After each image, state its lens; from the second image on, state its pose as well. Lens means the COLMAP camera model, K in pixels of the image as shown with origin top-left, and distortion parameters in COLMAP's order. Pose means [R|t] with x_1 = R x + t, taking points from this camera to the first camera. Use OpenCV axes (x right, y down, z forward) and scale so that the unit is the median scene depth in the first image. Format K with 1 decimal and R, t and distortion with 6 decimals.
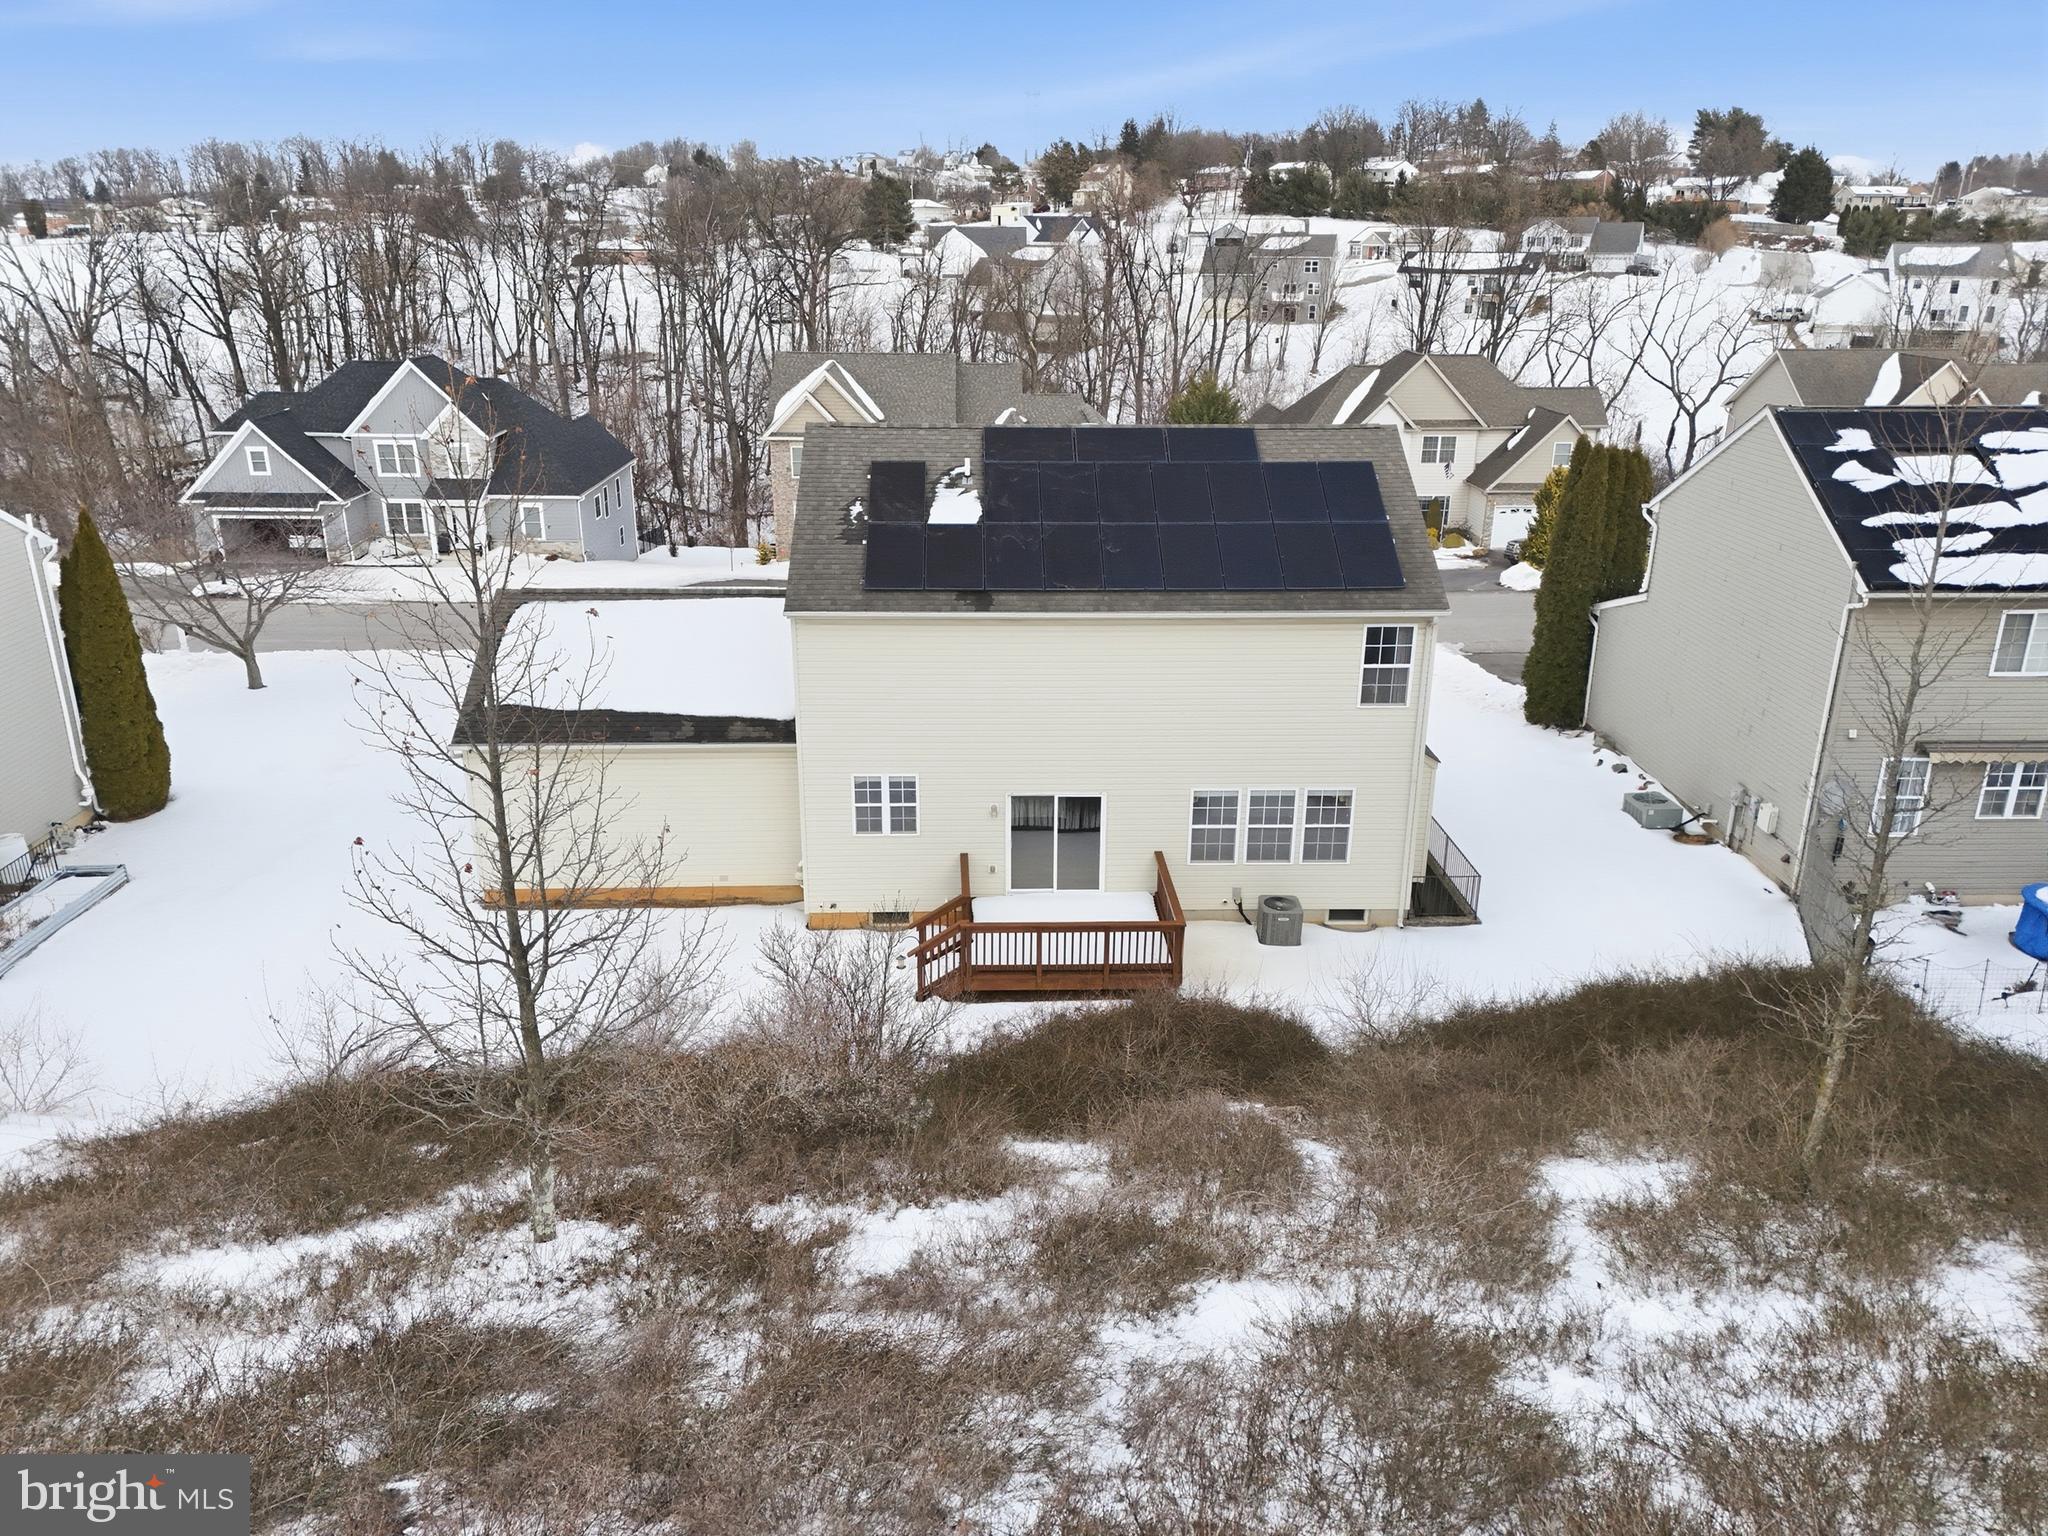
lens RADIAL K [[1499.0, 0, 1023.2], [0, 1499.0, 772.2], [0, 0, 1]] dist [0.073501, -0.059433]
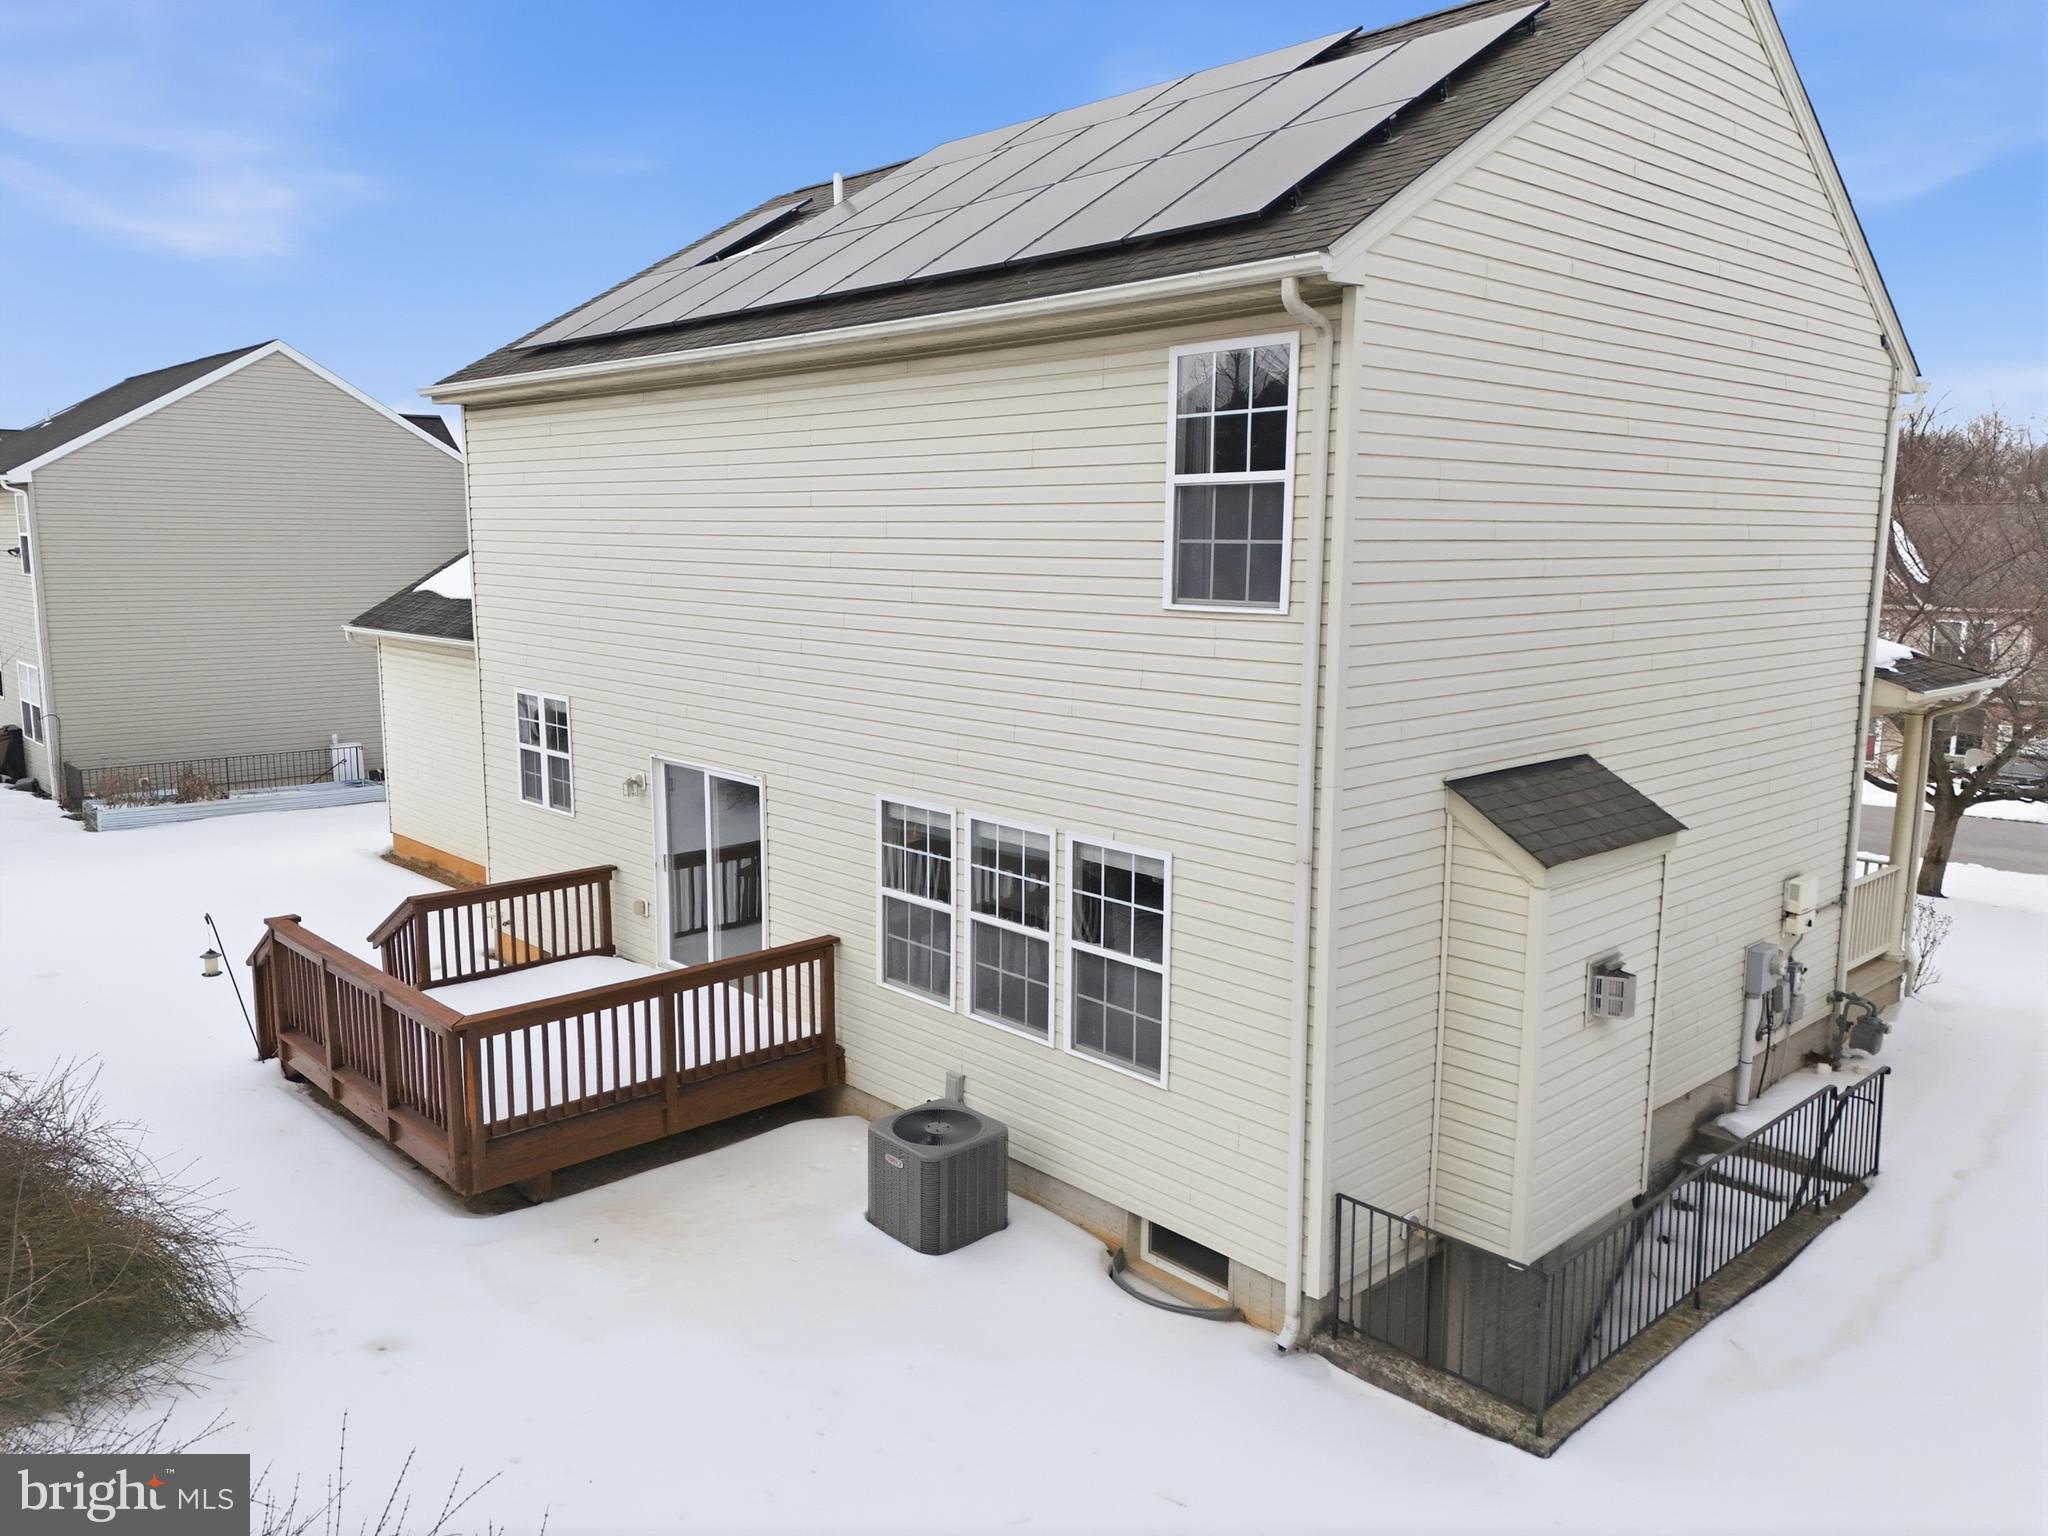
lens RADIAL K [[1499.0, 0, 1034.8], [0, 1499.0, 761.4], [0, 0, 1]] dist [0.073501, -0.059433]
pose [[0.665548, 0.110085, -0.738191, 0.444684], [-0.262207, 0.960504, -0.093167, 0.029284], [0.698779, 0.255566, 0.668127, 0.734800]]
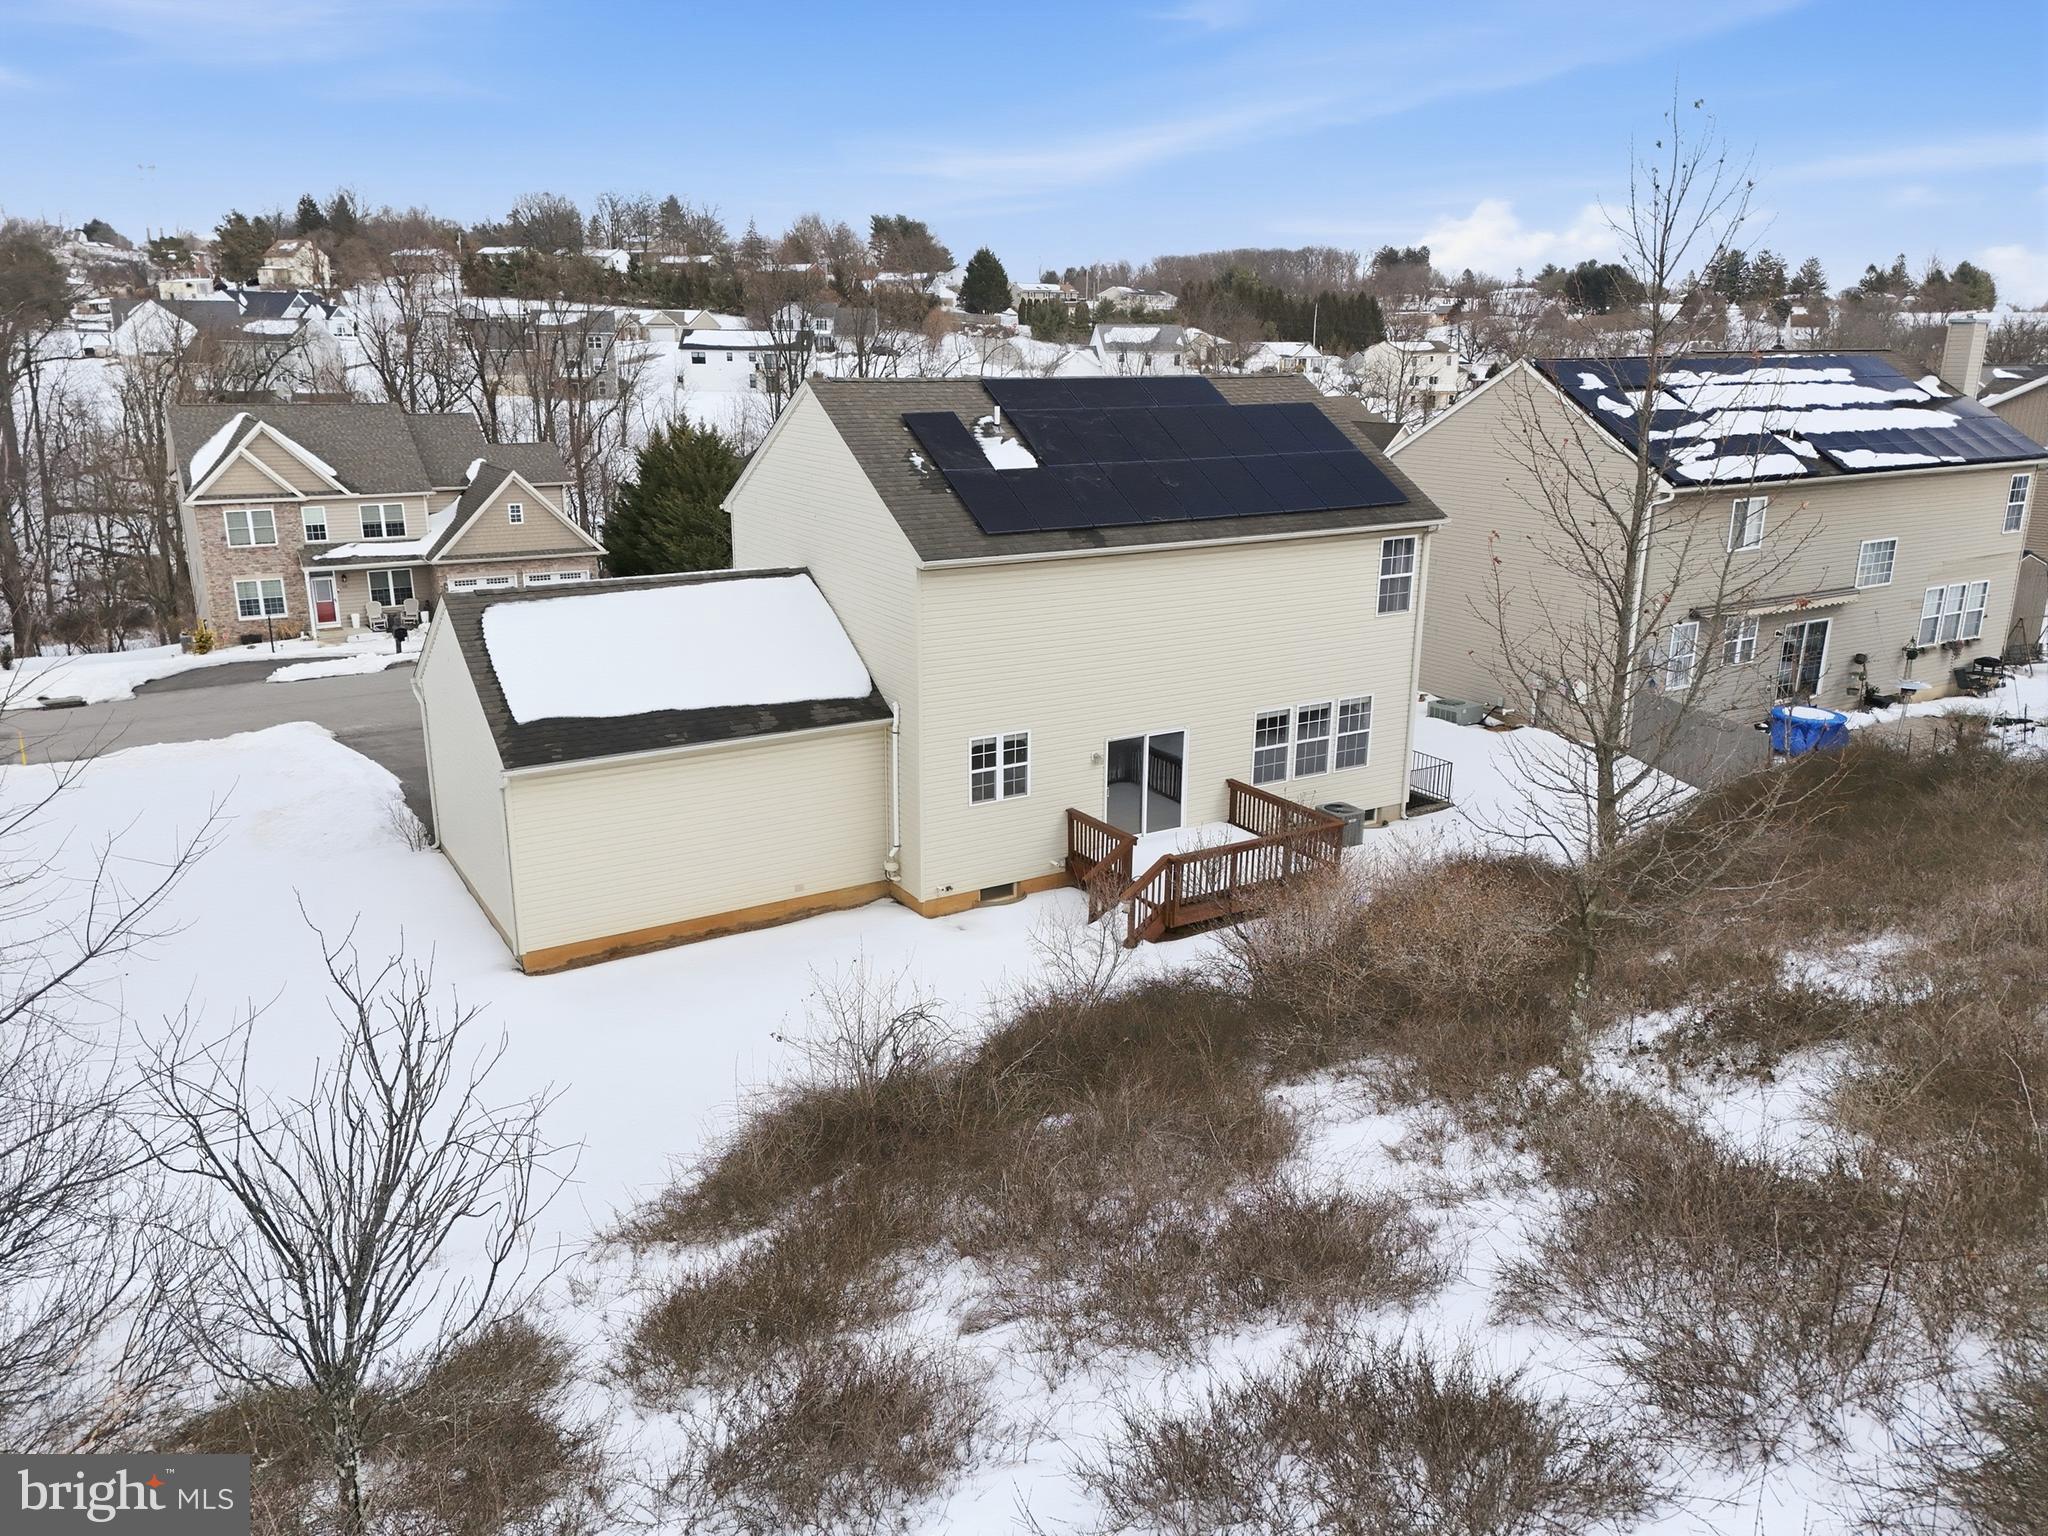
lens RADIAL K [[1499.0, 0, 1039.0], [0, 1499.0, 769.0], [0, 0, 1]] dist [0.073501, -0.059433]
pose [[0.870196, -0.139203, 0.472632, -0.504618], [0.166622, 0.985884, -0.016409, 0.041285], [-0.463676, 0.093029, 0.881107, 0.157441]]
